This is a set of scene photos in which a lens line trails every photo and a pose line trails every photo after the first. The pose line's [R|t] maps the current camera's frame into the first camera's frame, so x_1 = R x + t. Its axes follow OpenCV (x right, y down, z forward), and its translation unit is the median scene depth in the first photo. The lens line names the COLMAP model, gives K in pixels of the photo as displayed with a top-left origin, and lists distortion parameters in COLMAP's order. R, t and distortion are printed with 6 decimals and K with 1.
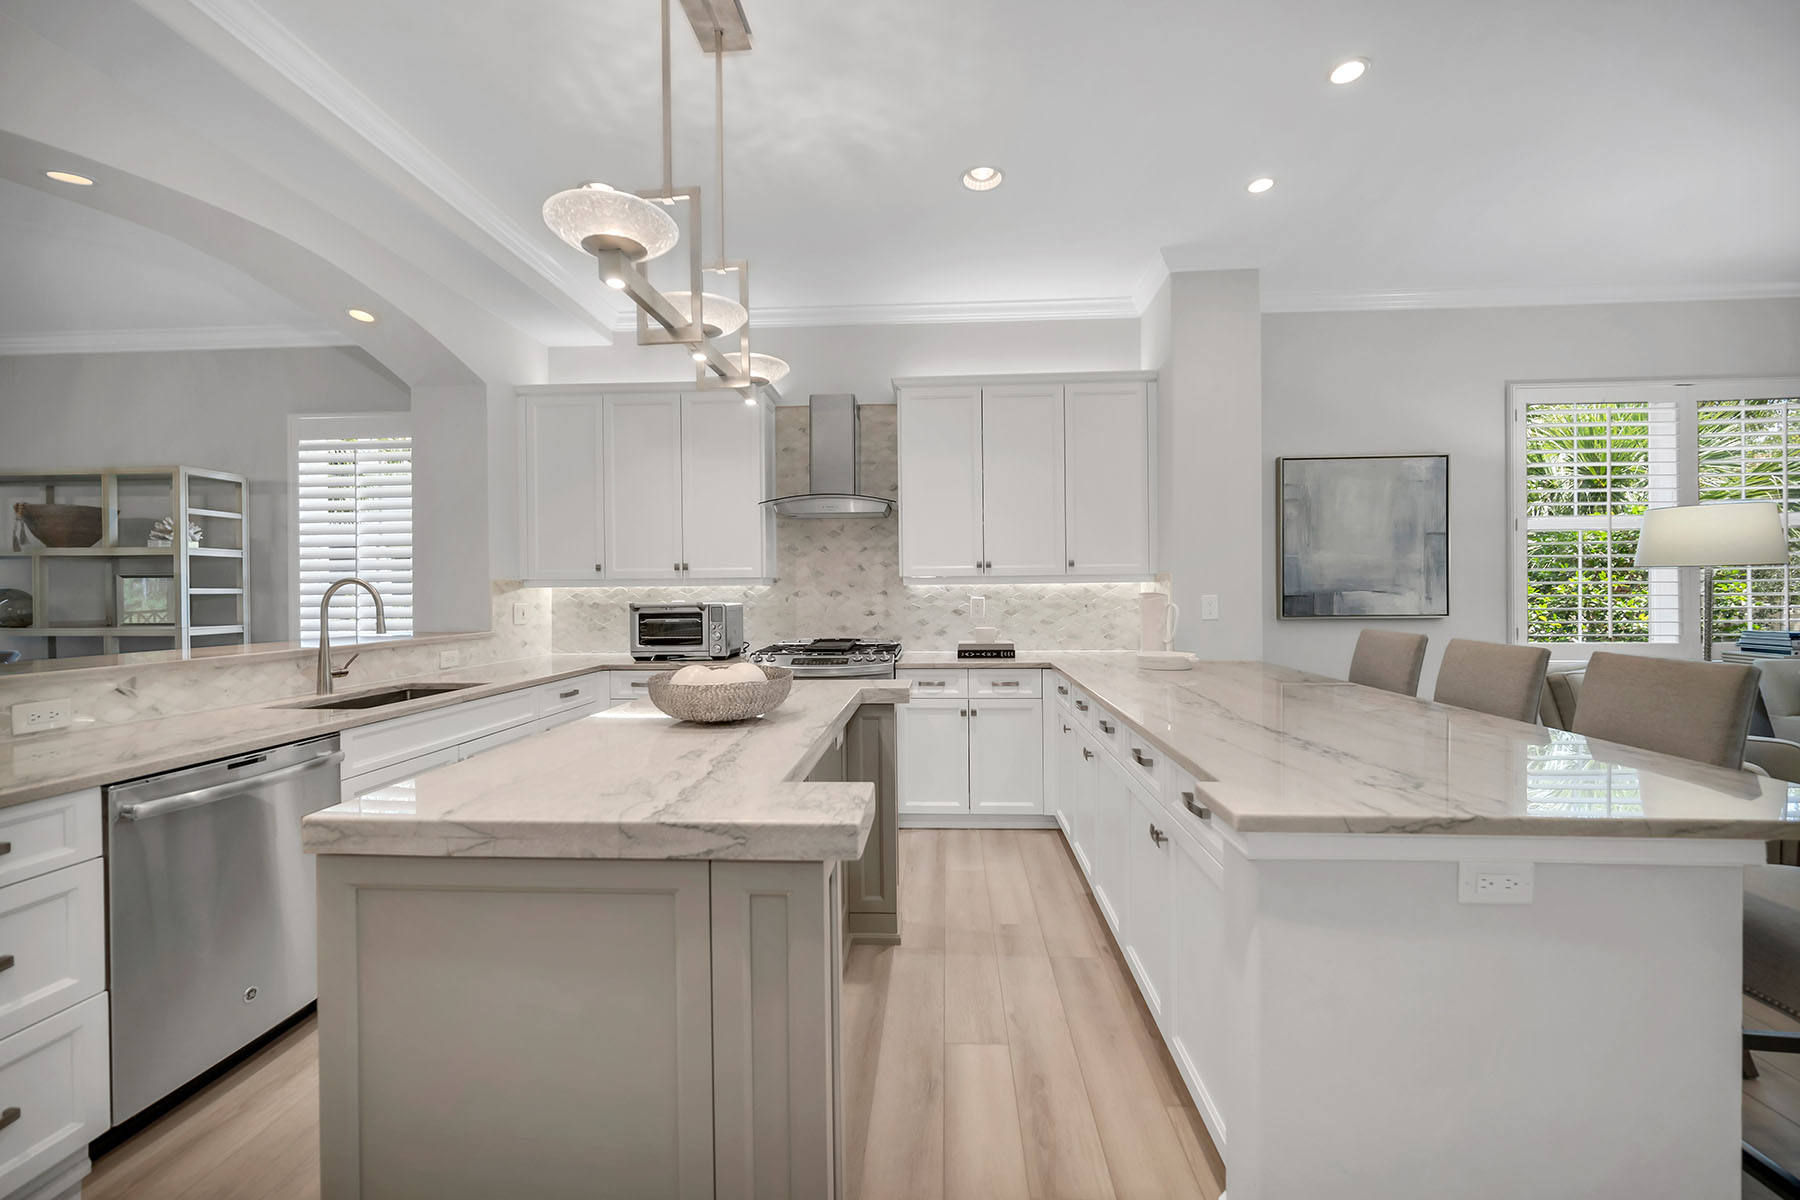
lens RADIAL K [[729.1, 0, 912.1], [0, 729.1, 599.9], [0, 0, 1]] dist [0.000760, 0.000070]
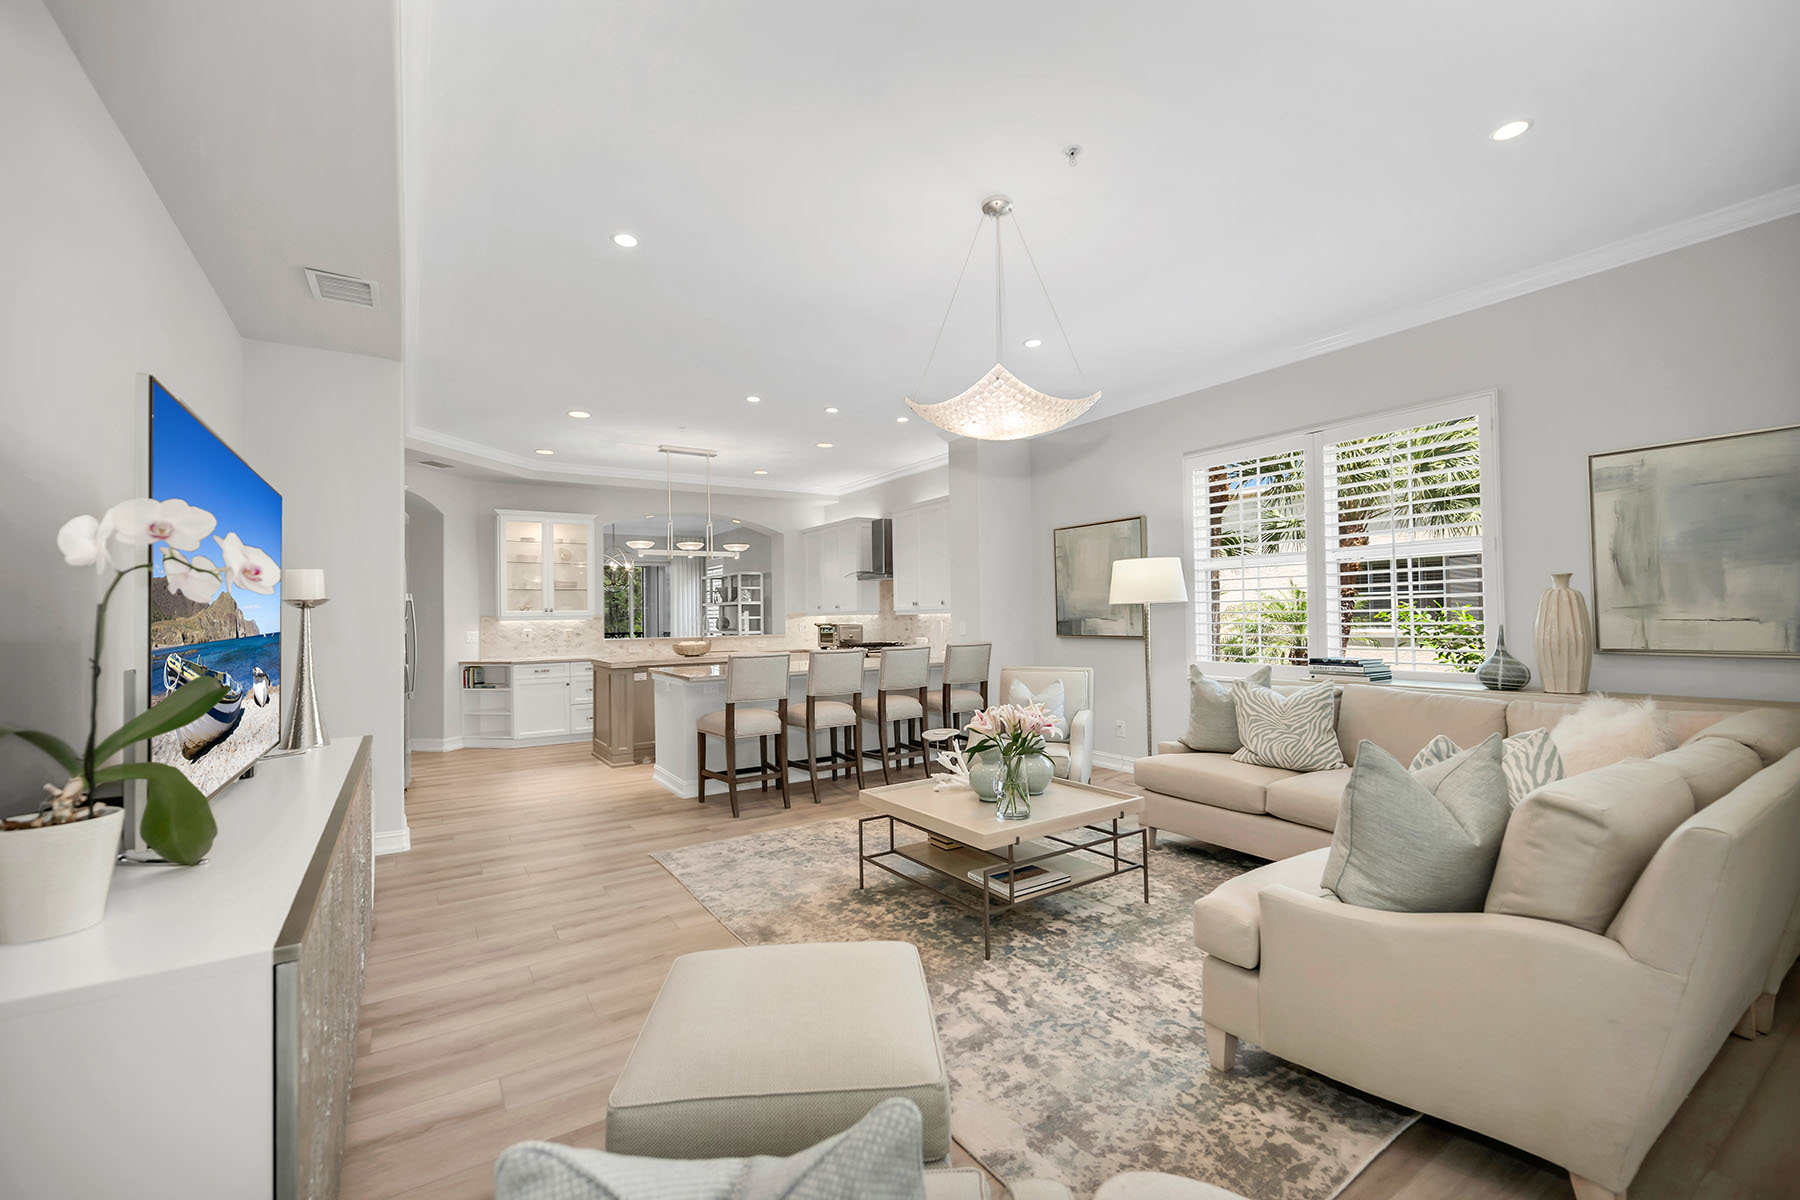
lens RADIAL K [[729.1, 0, 912.1], [0, 729.1, 599.9], [0, 0, 1]] dist [0.000760, 0.000070]
pose [[0.607785, -0.017508, -0.793908, 1.345559], [0.000339, 0.999763, -0.021788, -0.015315], [0.794101, 0.012973, 0.607647, -0.126207]]
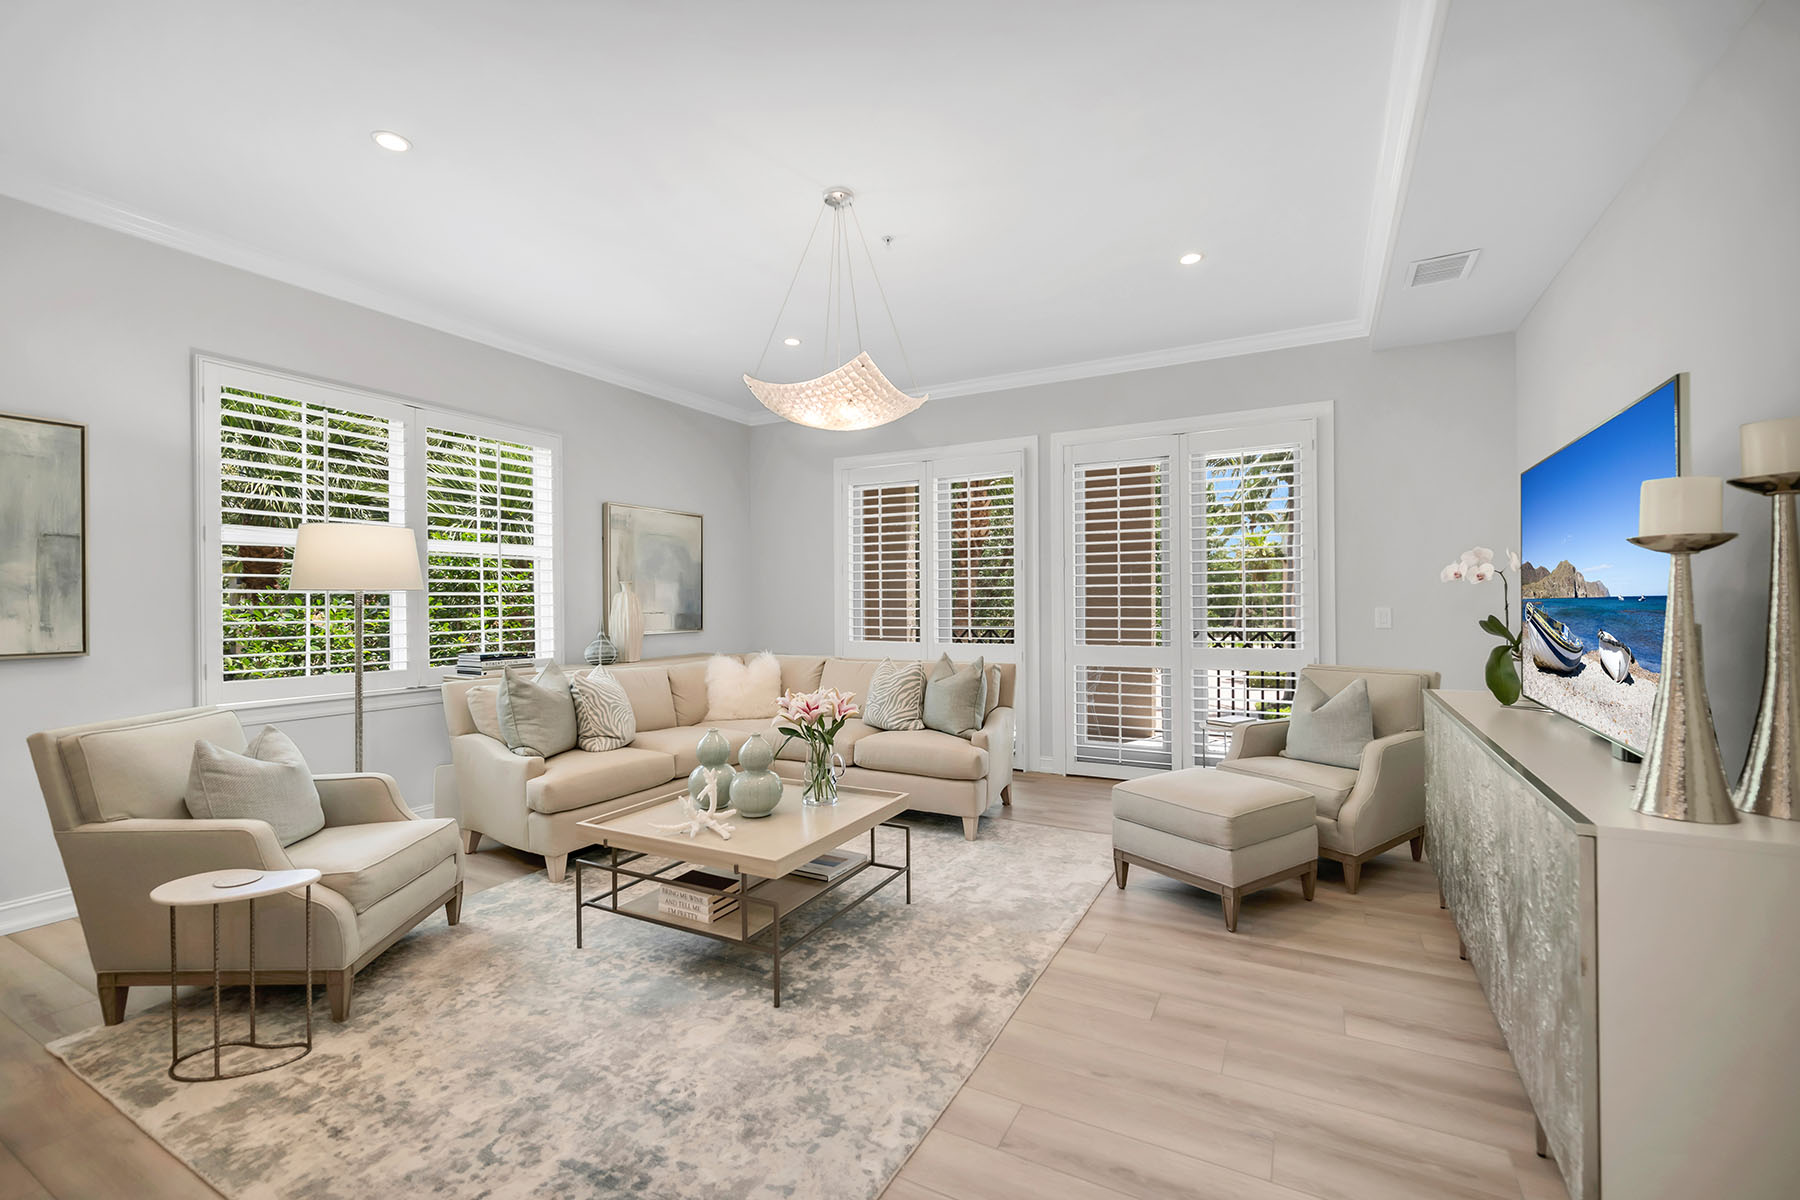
lens RADIAL K [[729.1, 0, 912.1], [0, 729.1, 599.9], [0, 0, 1]] dist [0.000760, 0.000070]
pose [[0.440329, 0.012037, 0.897756, 0.452253], [0.015713, 0.999654, -0.021110, -0.002232], [-0.897699, 0.023402, 0.439987, -0.031898]]
